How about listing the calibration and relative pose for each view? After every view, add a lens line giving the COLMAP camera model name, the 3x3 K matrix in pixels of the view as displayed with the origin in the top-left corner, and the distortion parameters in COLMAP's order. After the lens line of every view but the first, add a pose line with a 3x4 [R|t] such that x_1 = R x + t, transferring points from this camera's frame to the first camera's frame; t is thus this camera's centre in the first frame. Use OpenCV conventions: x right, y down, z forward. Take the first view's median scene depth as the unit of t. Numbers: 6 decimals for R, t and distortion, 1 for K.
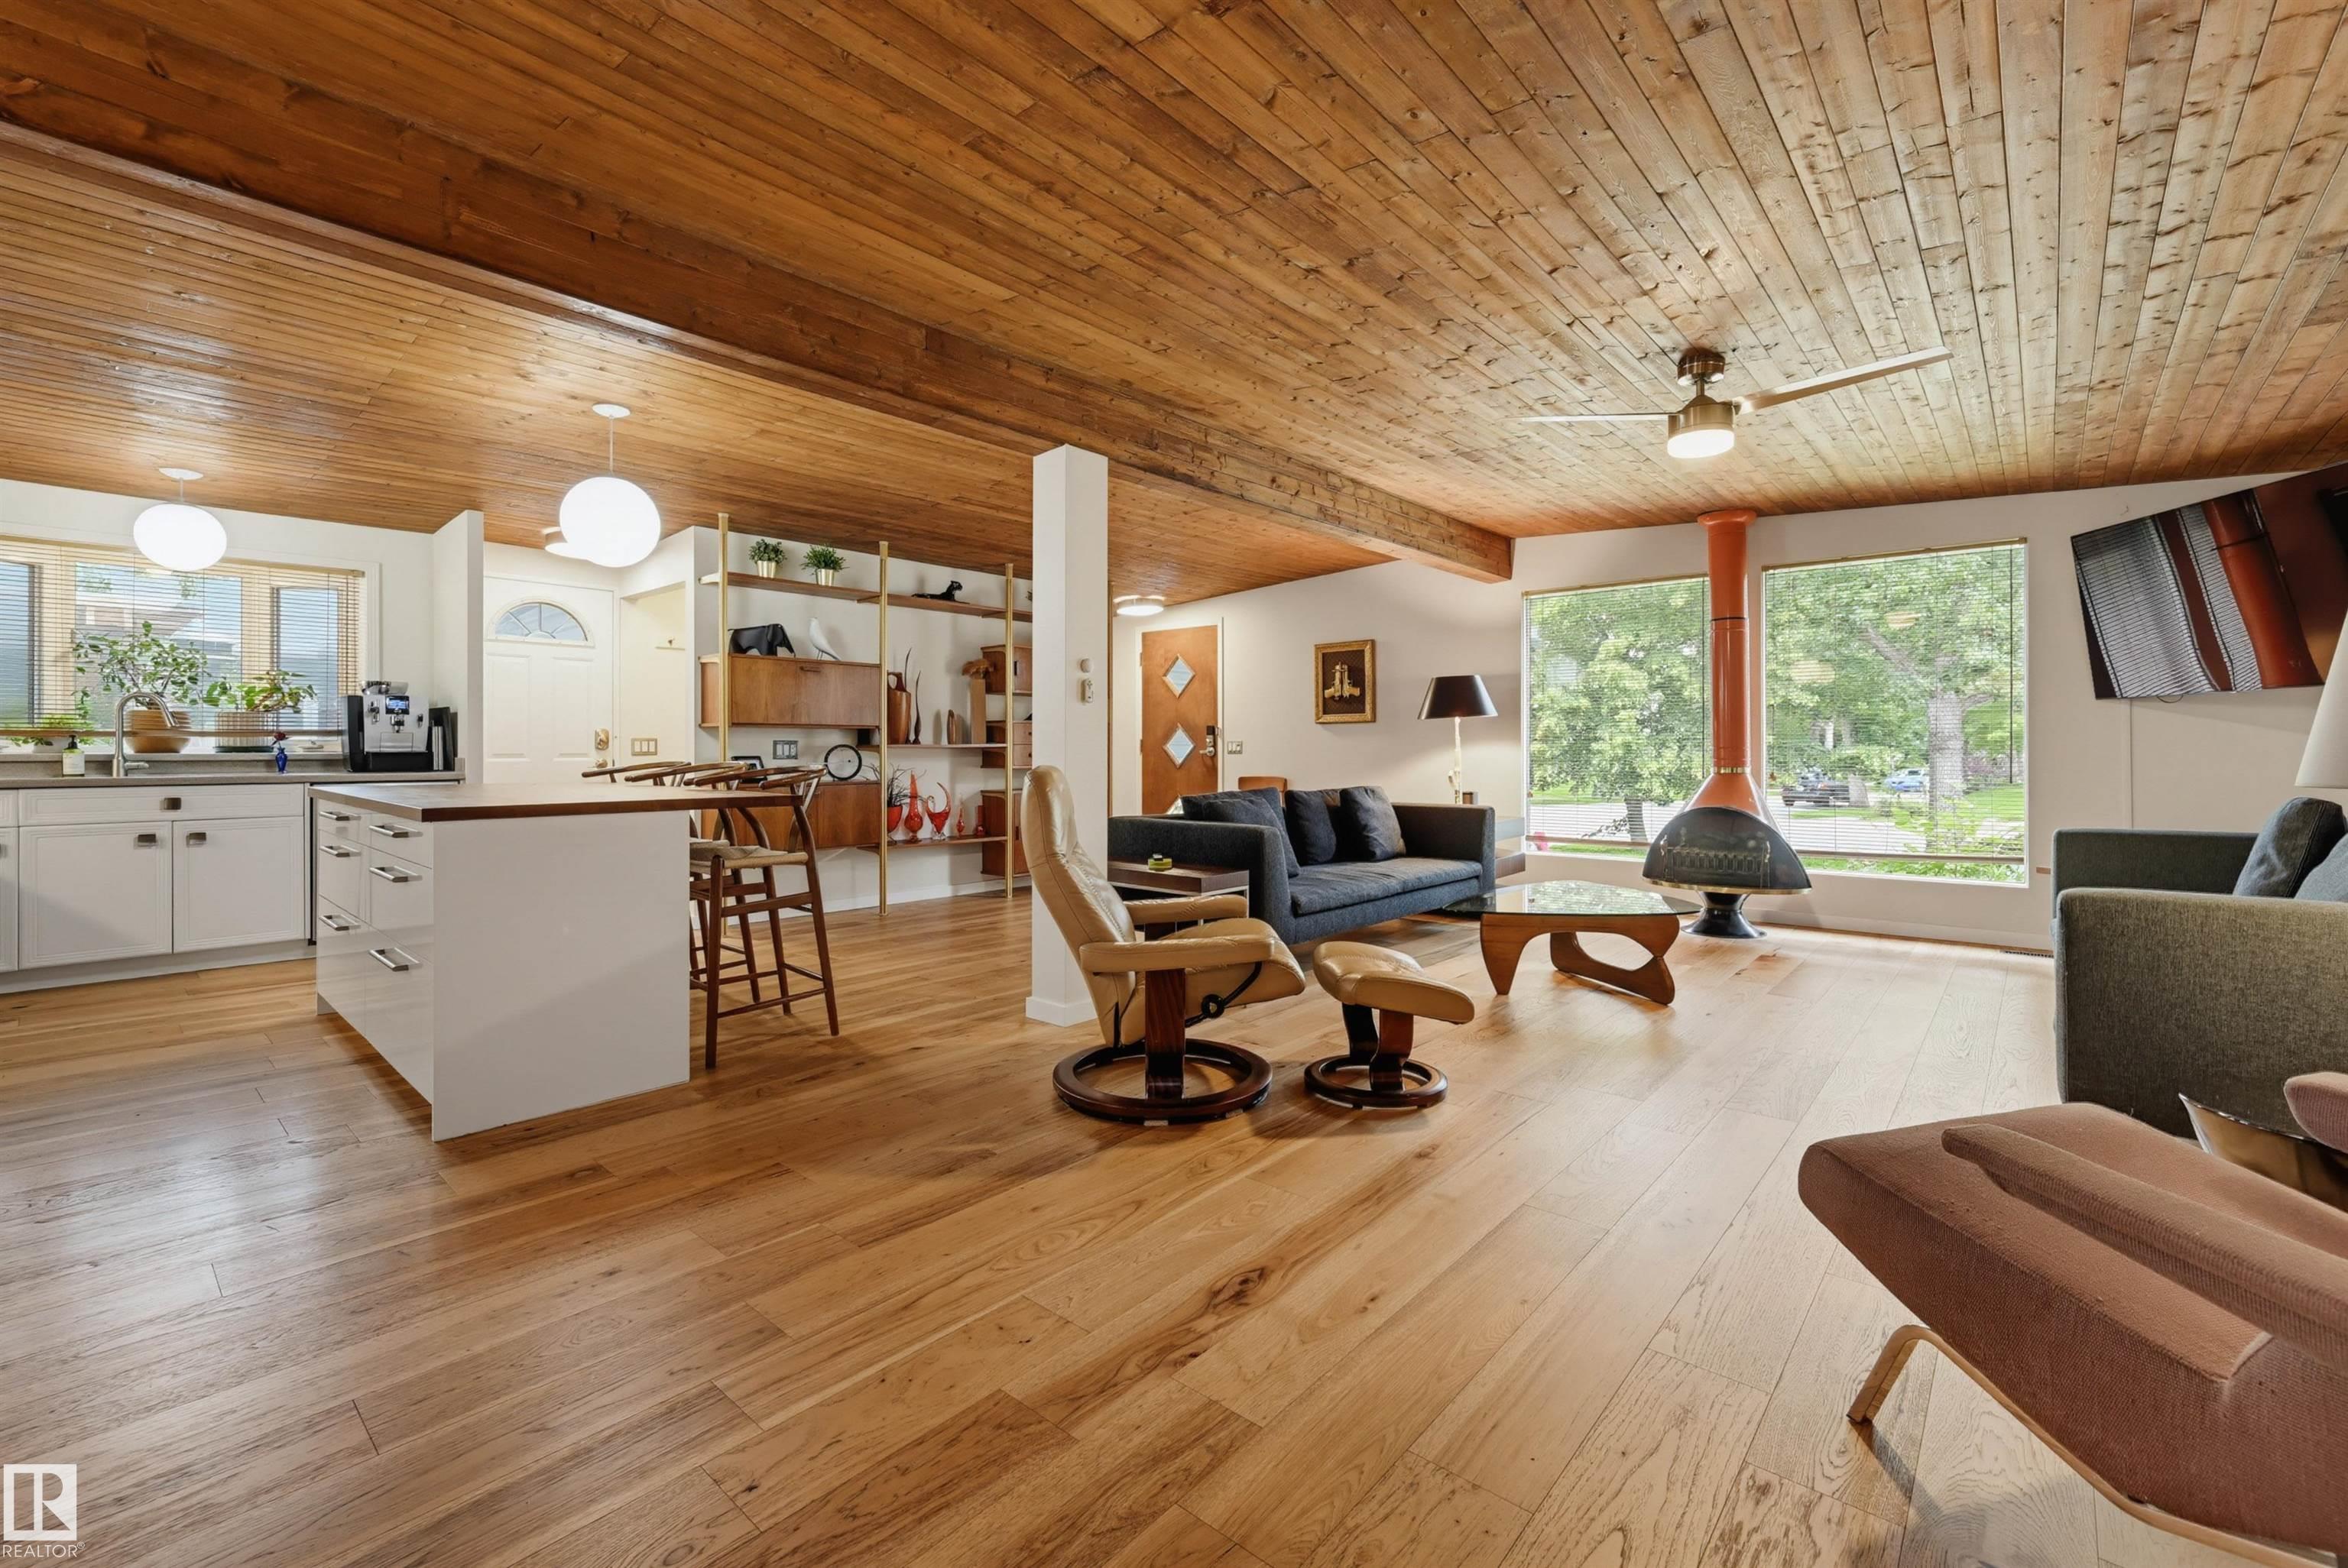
lens RADIAL K [[992.5, 0, 1172.6], [0, 992.5, 747.6], [0, 0, 1]] dist [0.004142, 0.000553]
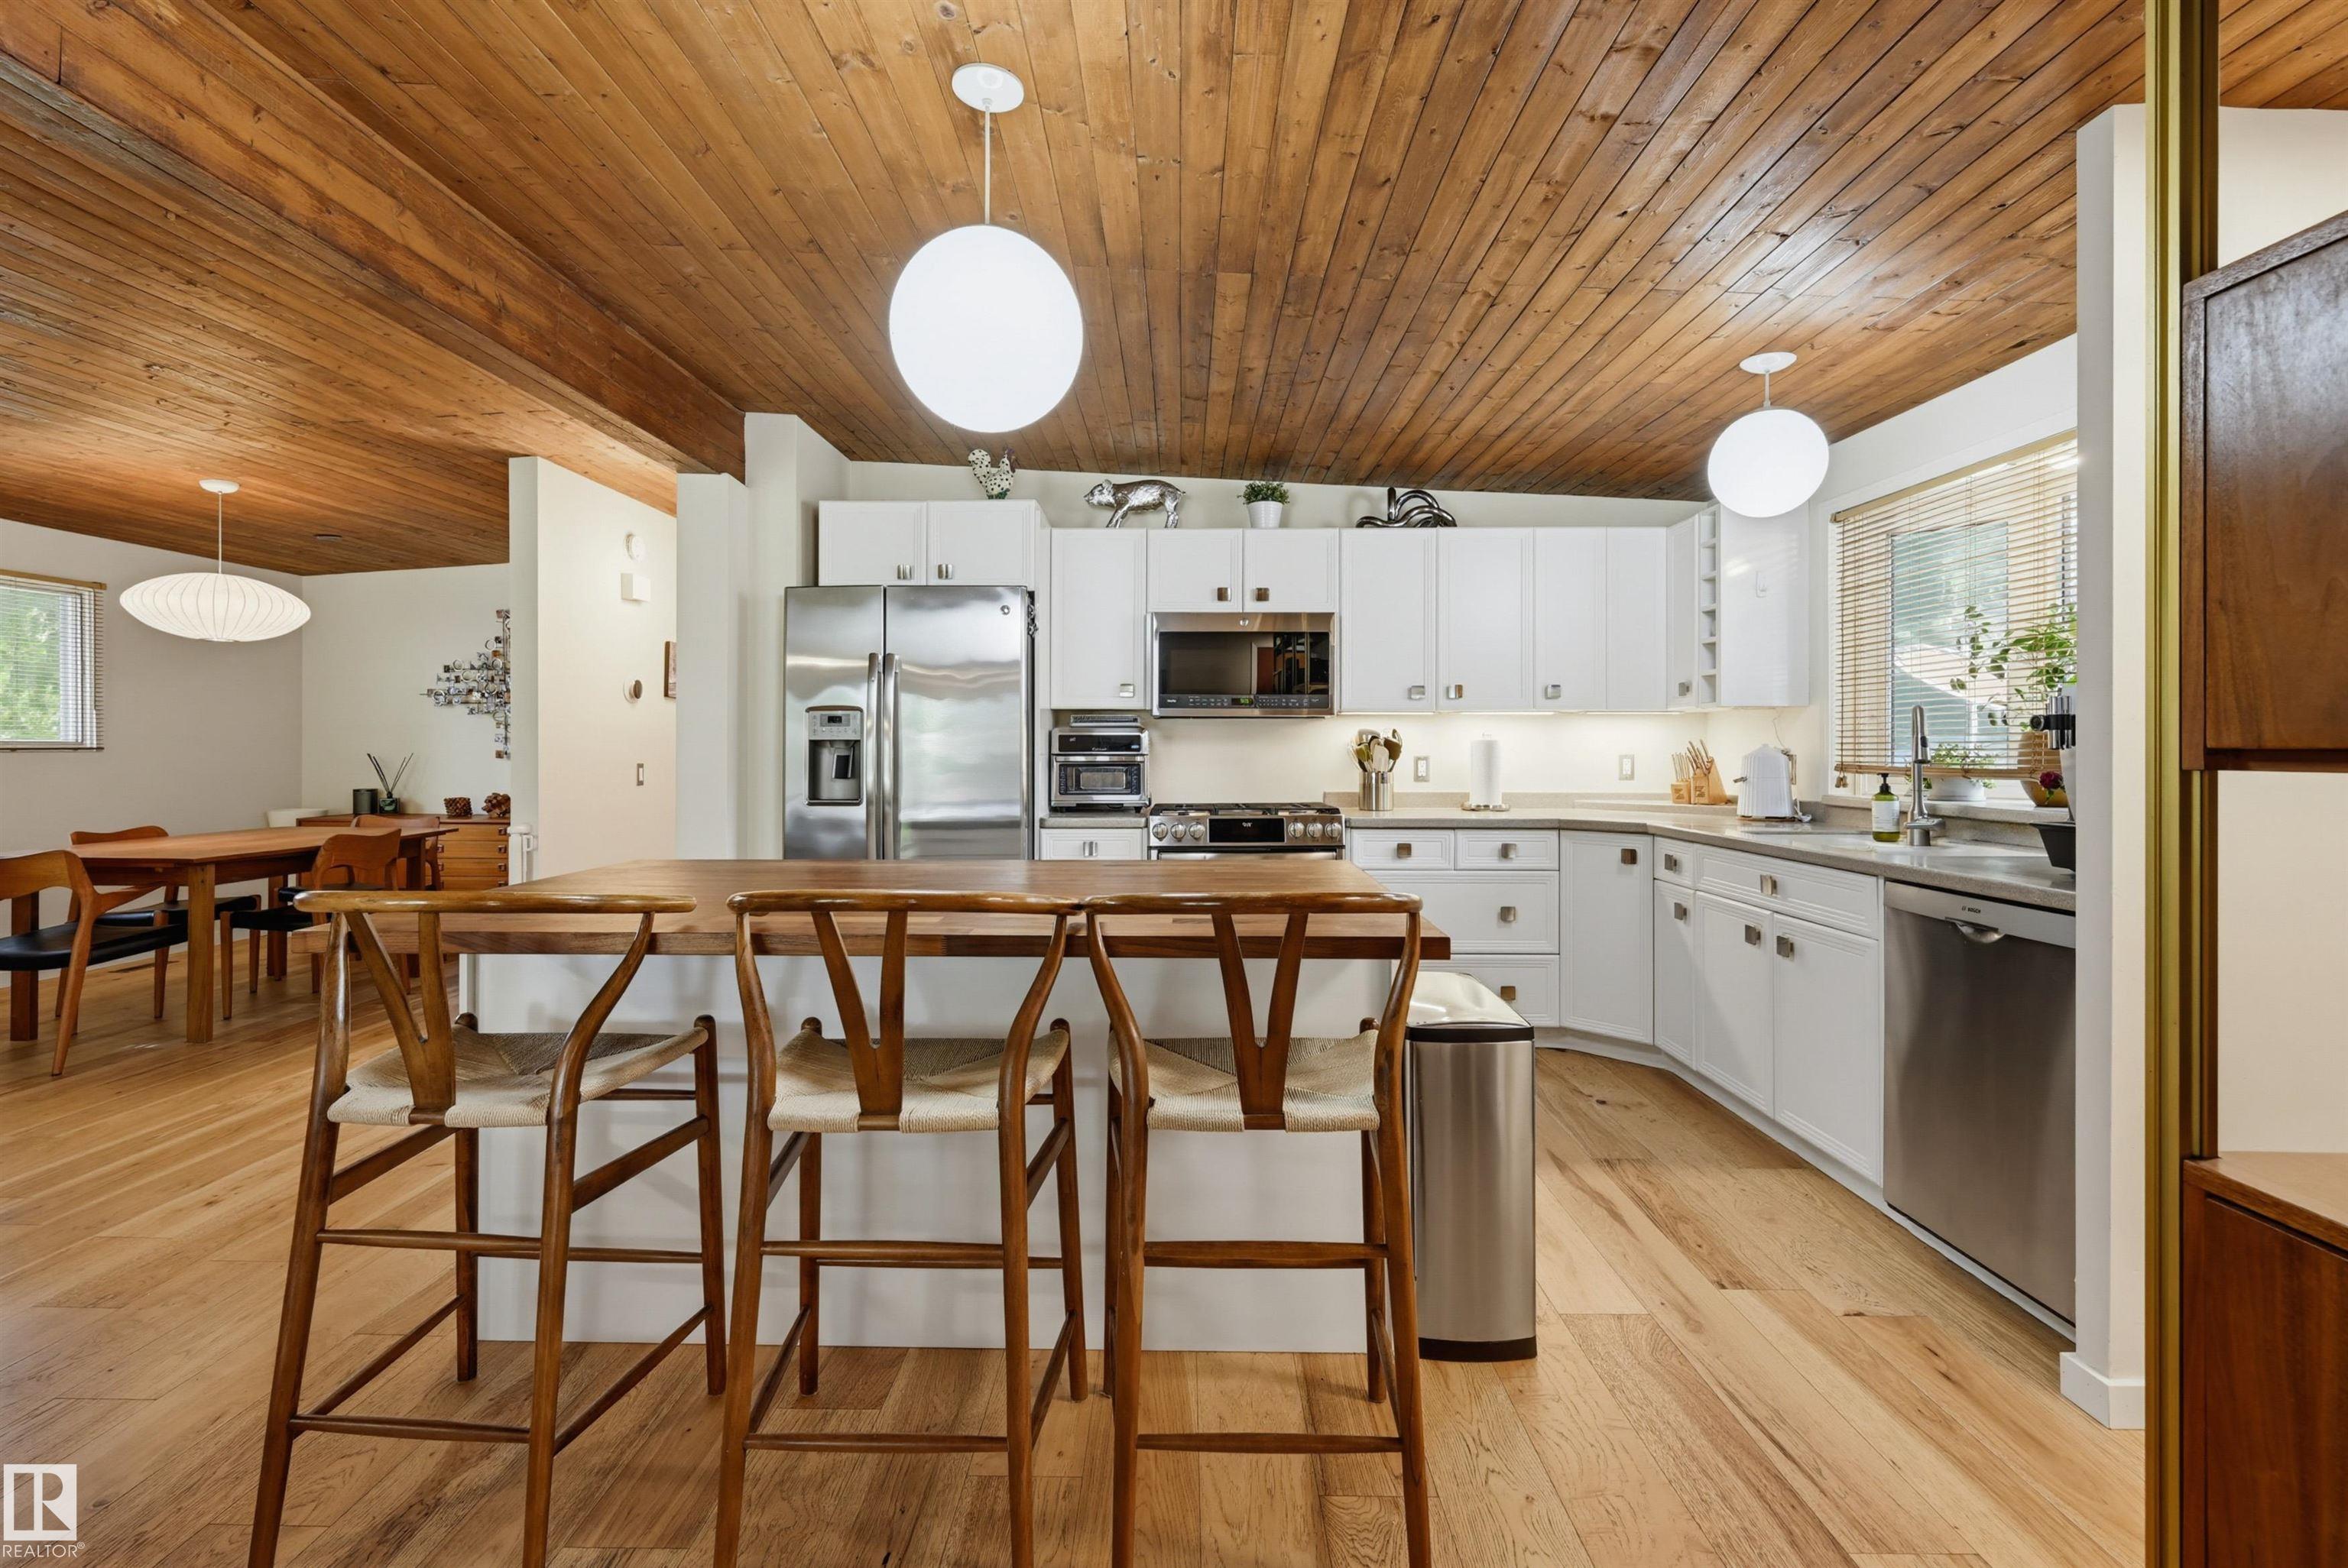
lens RADIAL K [[1033.6, 0, 1165.0], [0, 1033.6, 747.6], [0, 0, 1]] dist [-0.000554, 0.000156]
pose [[-0.761004, -0.001768, -0.648745, -0.212282], [-0.001335, 0.999998, -0.001159, -0.022370], [0.648746, -0.000016, -0.761005, 0.947213]]
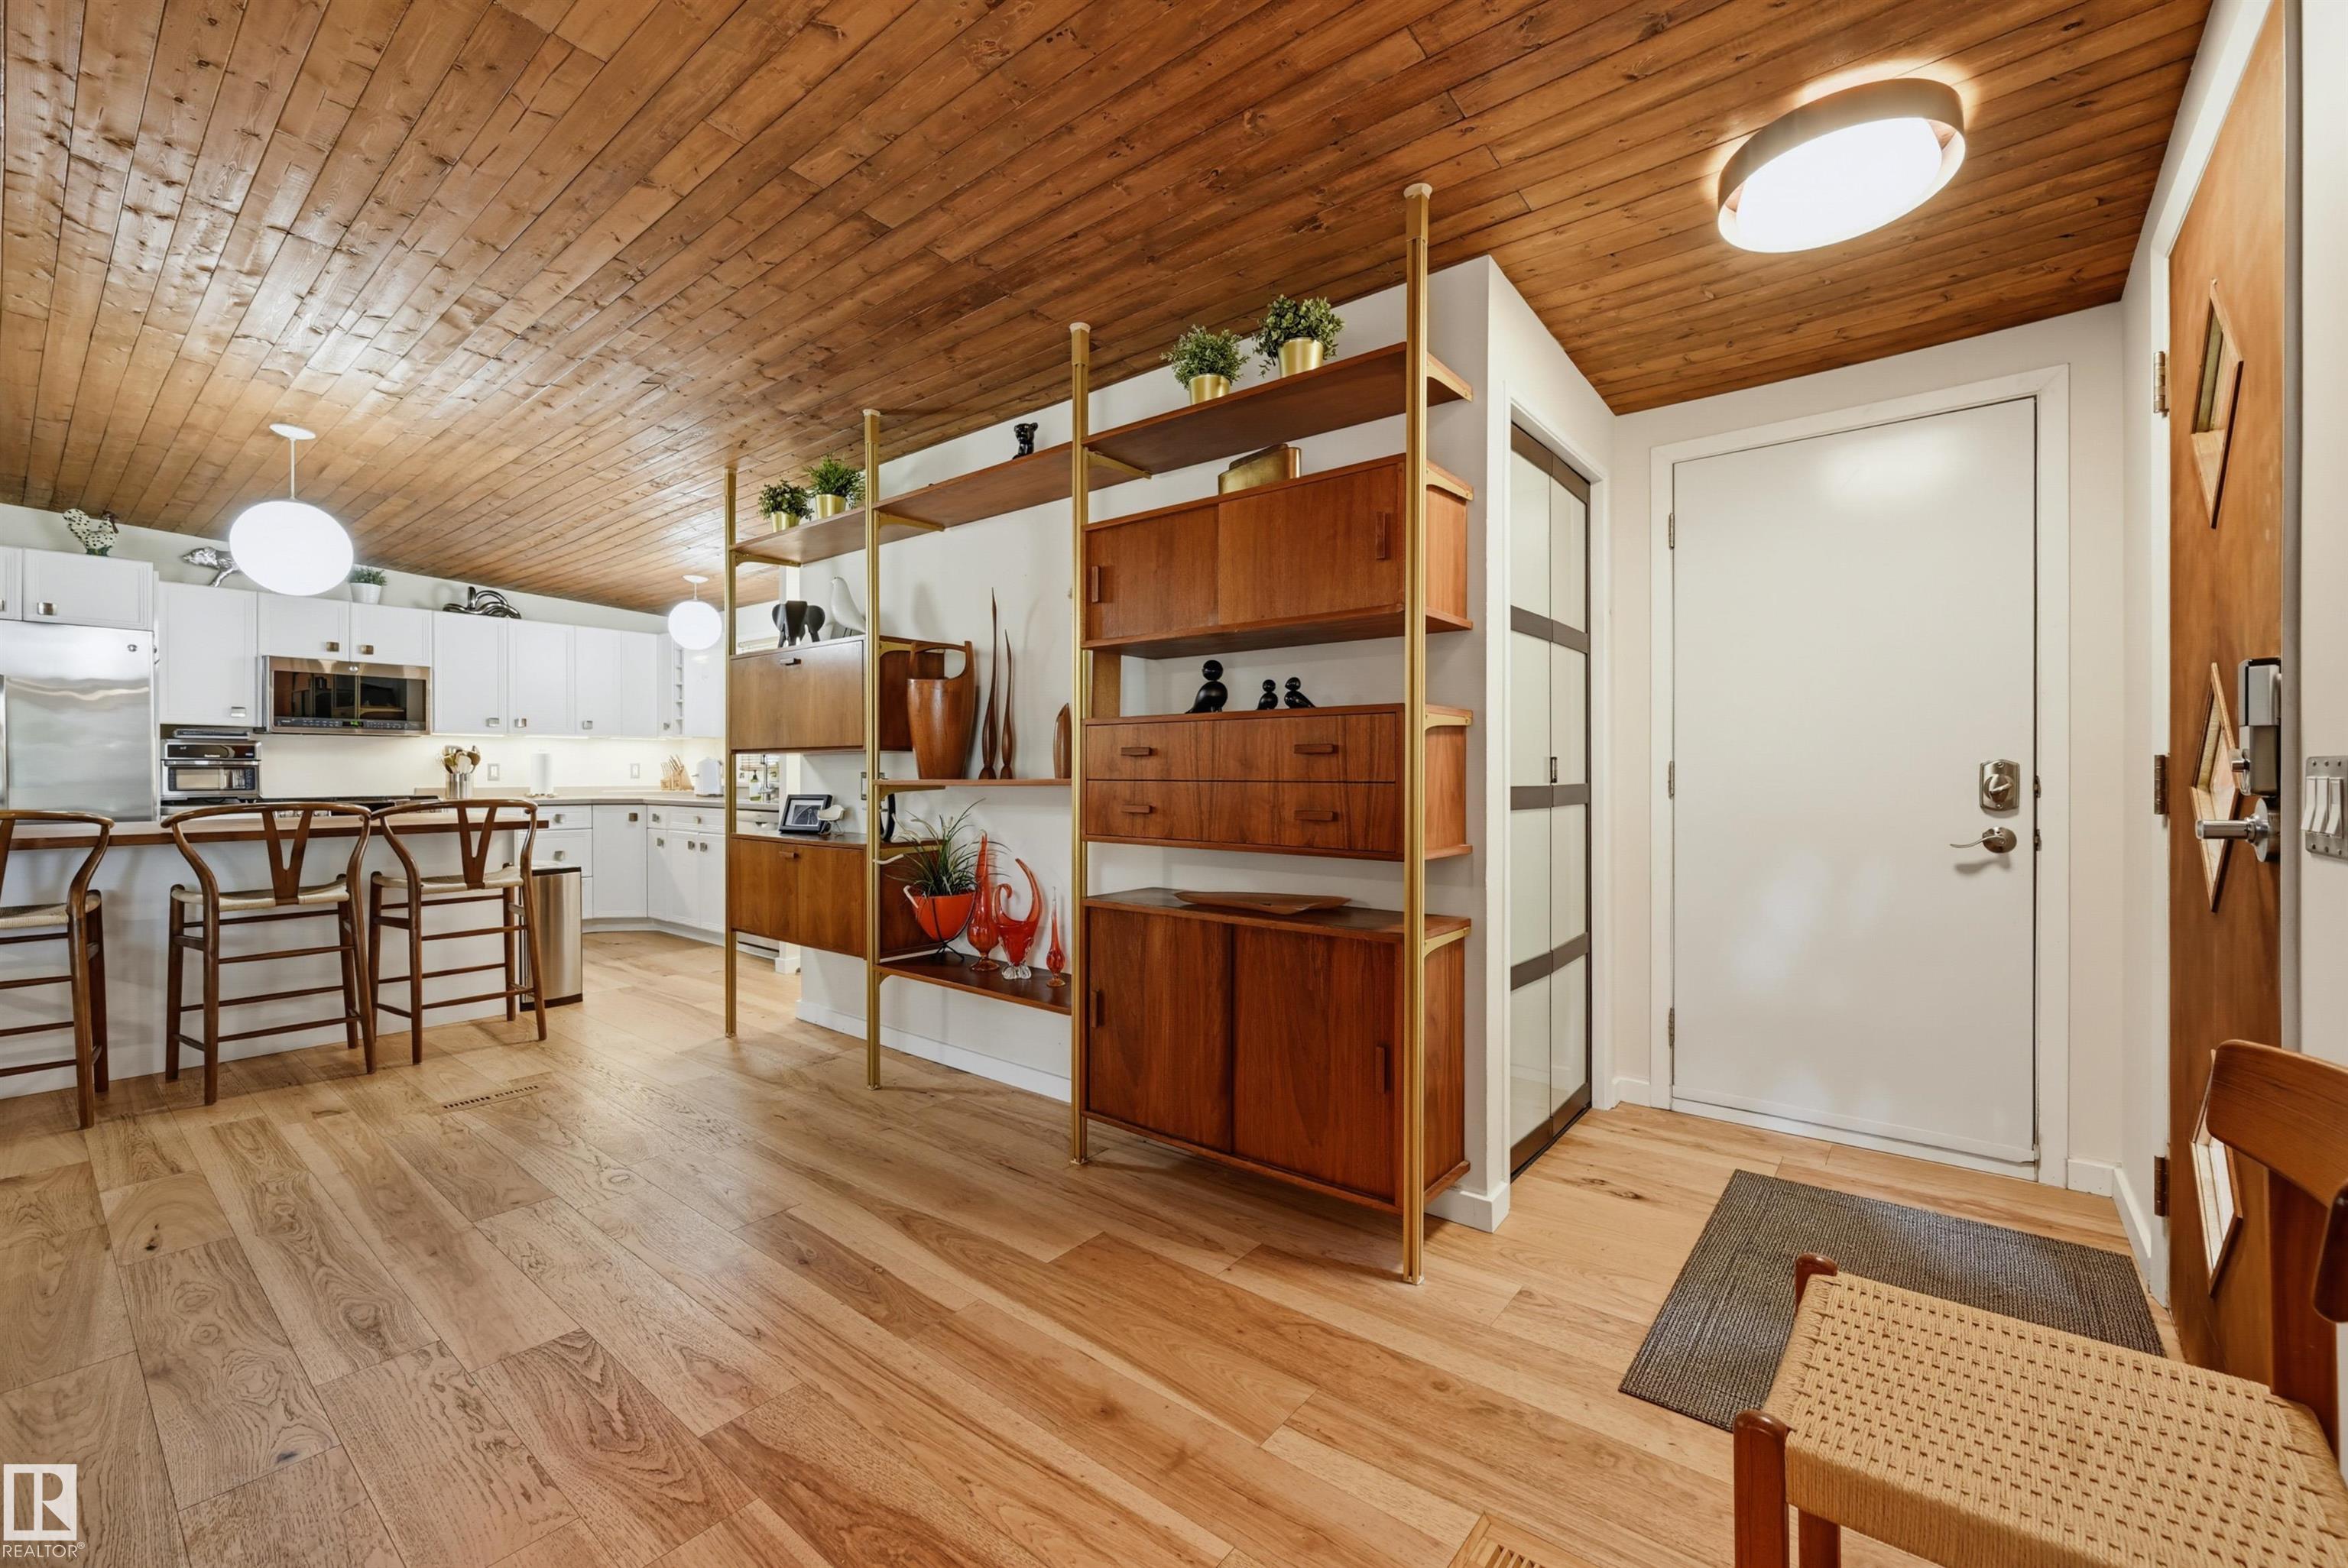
lens RADIAL K [[967.2, 0, 1151.9], [0, 967.2, 772.2], [0, 0, 1]] dist [0.004320, 0.000184]
pose [[0.028157, 0.000471, -0.999603, 0.263896], [-0.000259, 1.000000, 0.000464, -0.007724], [0.999603, 0.000246, 0.028158, 1.201222]]
